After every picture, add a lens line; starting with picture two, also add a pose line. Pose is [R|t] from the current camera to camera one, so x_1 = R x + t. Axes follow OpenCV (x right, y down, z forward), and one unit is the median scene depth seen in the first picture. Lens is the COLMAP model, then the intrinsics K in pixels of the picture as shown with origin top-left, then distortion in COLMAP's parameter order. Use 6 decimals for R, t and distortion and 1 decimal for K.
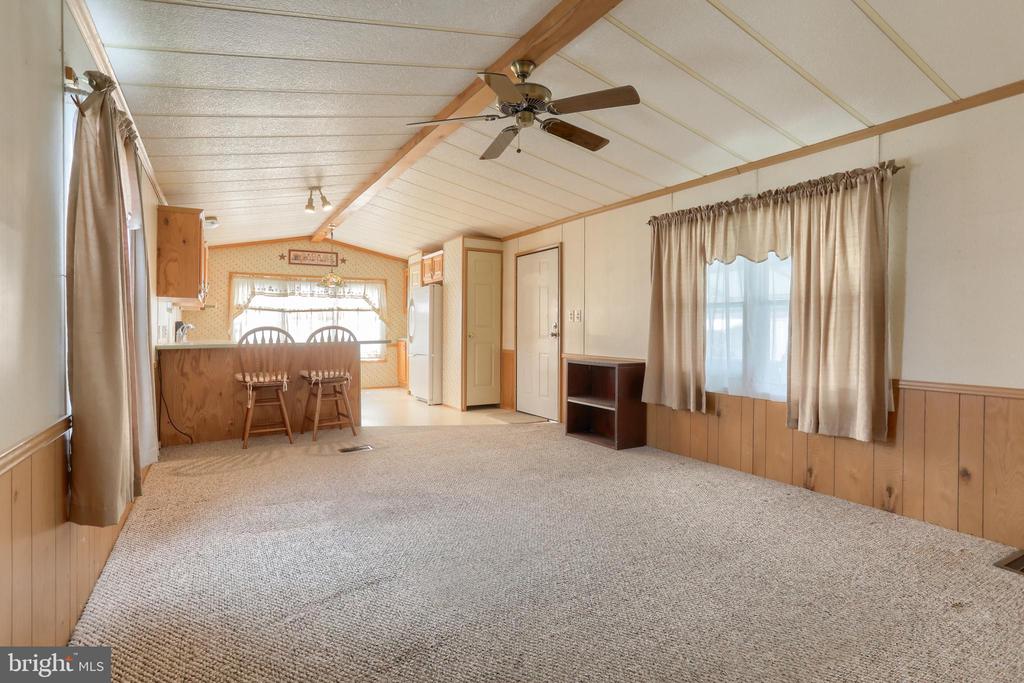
lens RADIAL K [[515.2, 0, 519.8], [0, 515.2, 327.3], [0, 0, 1]] dist [-0.032810, 0.012948]
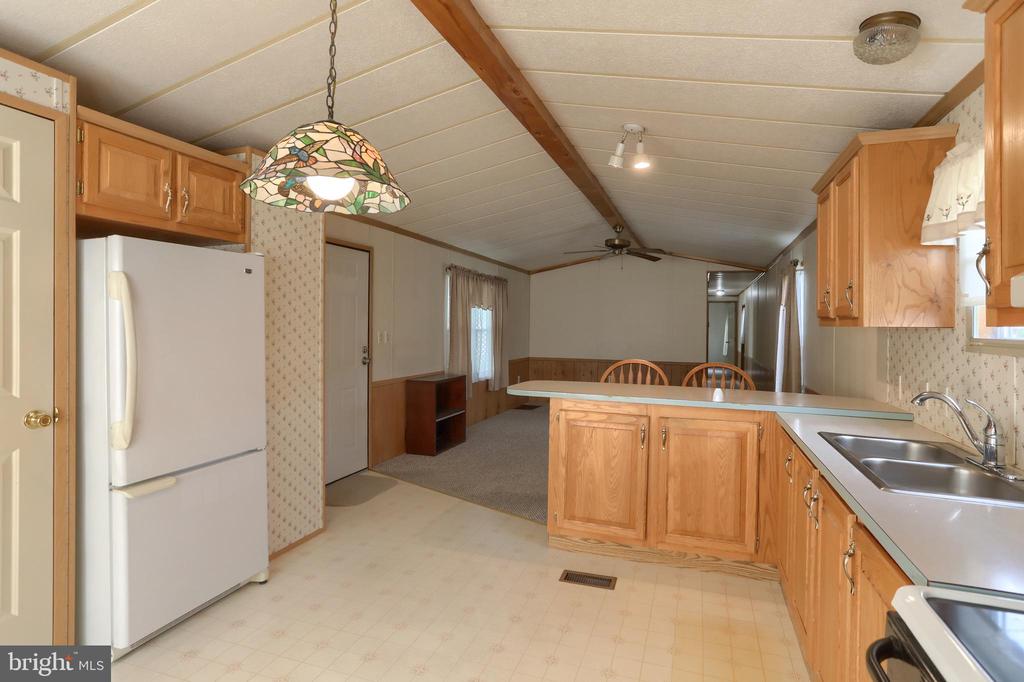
lens RADIAL K [[530.7, 0, 511.3], [0, 530.7, 328.5], [0, 0, 1]] dist [-0.046701, 0.001904]
pose [[-0.643714, -0.012194, 0.765169, -0.584811], [-0.011666, 0.999913, 0.006121, -0.035827], [-0.765178, -0.004987, -0.643800, 1.138969]]
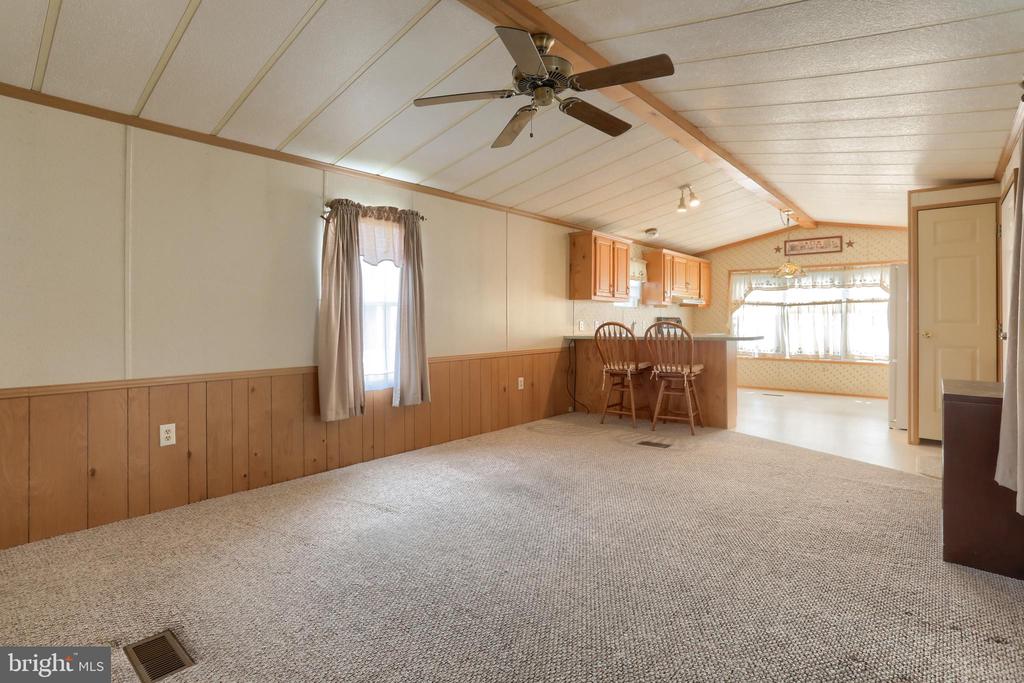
lens RADIAL K [[515.2, 0, 517.8], [0, 515.2, 311.1], [0, 0, 1]] dist [-0.032810, 0.012948]
pose [[0.330488, -0.018207, -0.943635, 0.346427], [-0.000334, 0.999812, -0.019408, -0.002410], [0.943810, 0.006729, 0.330419, 0.265737]]
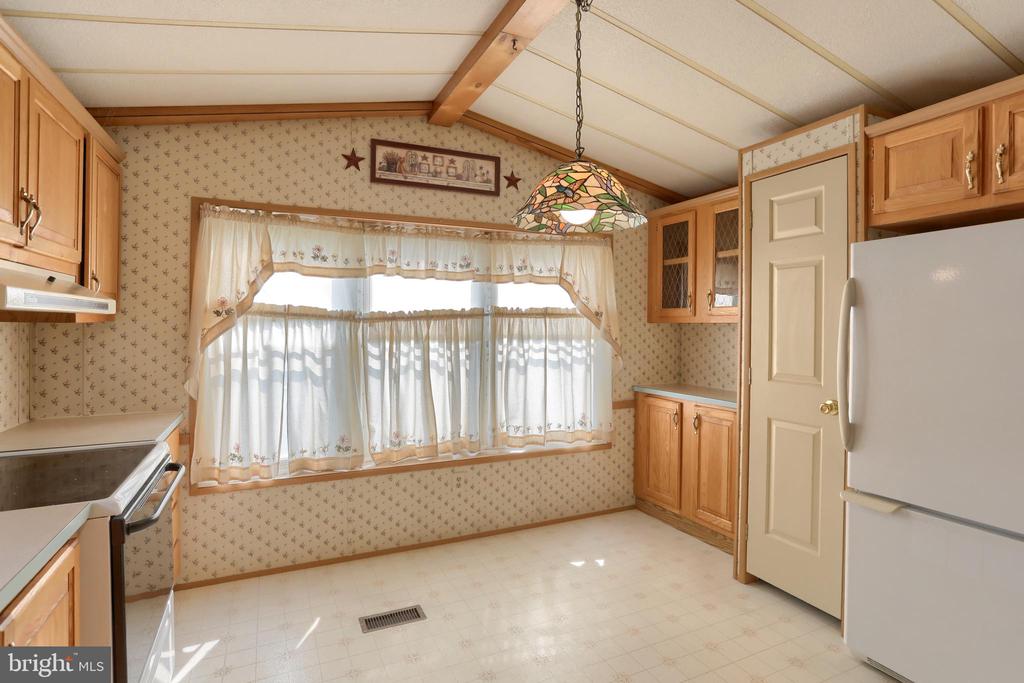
lens RADIAL K [[531.4, 0, 528.7], [0, 531.4, 321.8], [0, 0, 1]] dist [-0.058241, 0.022220]
pose [[0.996253, 0.004926, -0.086349, -0.389080], [-0.004650, 0.999983, 0.003398, -0.039371], [0.086364, -0.002984, 0.996259, 0.812257]]
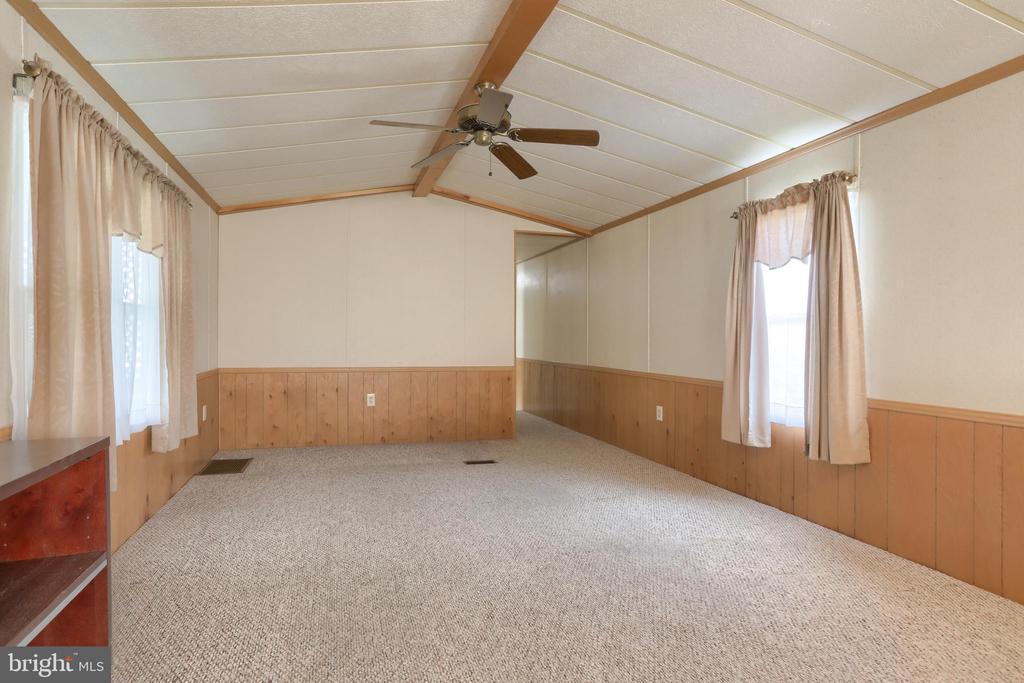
lens RADIAL K [[537.0, 0, 476.0], [0, 537.0, 349.1], [0, 0, 1]] dist [-0.032048, 0.008379]
pose [[-0.961215, -0.012387, 0.275522, -0.117328], [-0.004958, 0.999606, 0.027645, -0.004519], [-0.275756, 0.025206, -0.960897, 0.834618]]
